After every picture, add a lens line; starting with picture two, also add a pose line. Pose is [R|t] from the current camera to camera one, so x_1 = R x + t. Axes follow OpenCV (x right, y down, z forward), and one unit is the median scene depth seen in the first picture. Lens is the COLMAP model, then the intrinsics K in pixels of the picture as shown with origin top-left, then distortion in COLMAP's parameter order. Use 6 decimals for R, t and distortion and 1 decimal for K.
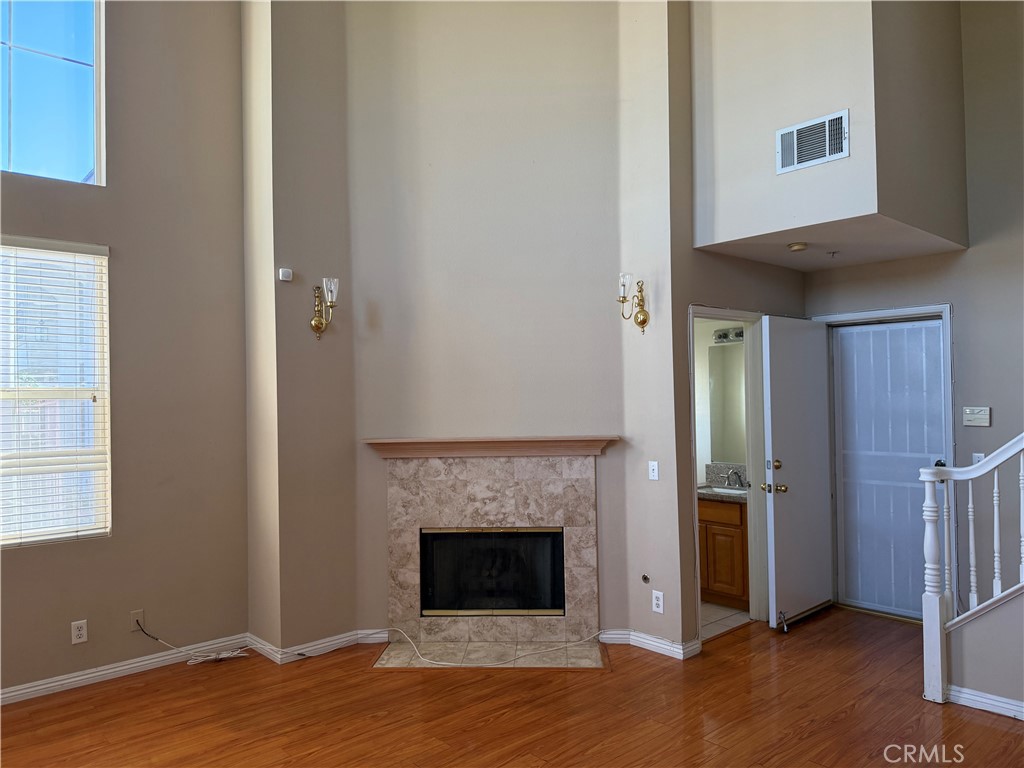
lens RADIAL K [[729.1, 0, 511.2], [0, 729.1, 385.8], [0, 0, 1]] dist [0.070971, -0.083501]
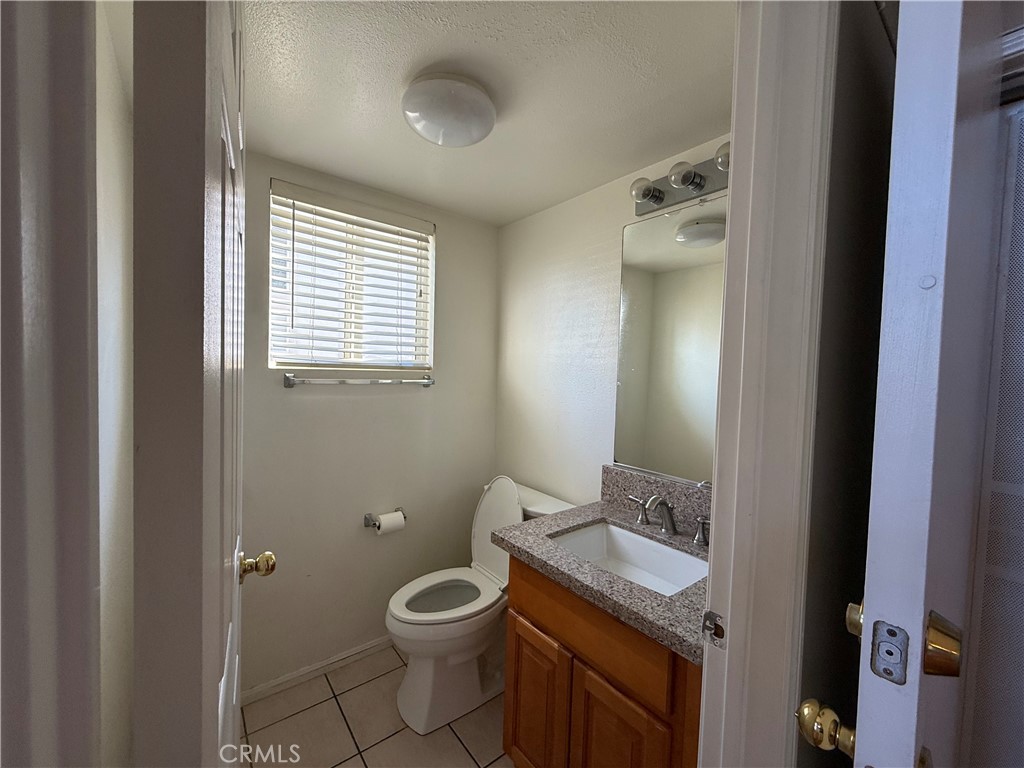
lens RADIAL K [[410.4, 0, 513.2], [0, 410.4, 385.8], [0, 0, 1]] dist [0.003042, -0.000267]
pose [[0.997501, 0.051468, -0.048405, 0.227145], [-0.049025, 0.997527, 0.050370, 0.043295], [0.050878, -0.047871, 0.997557, 0.759200]]
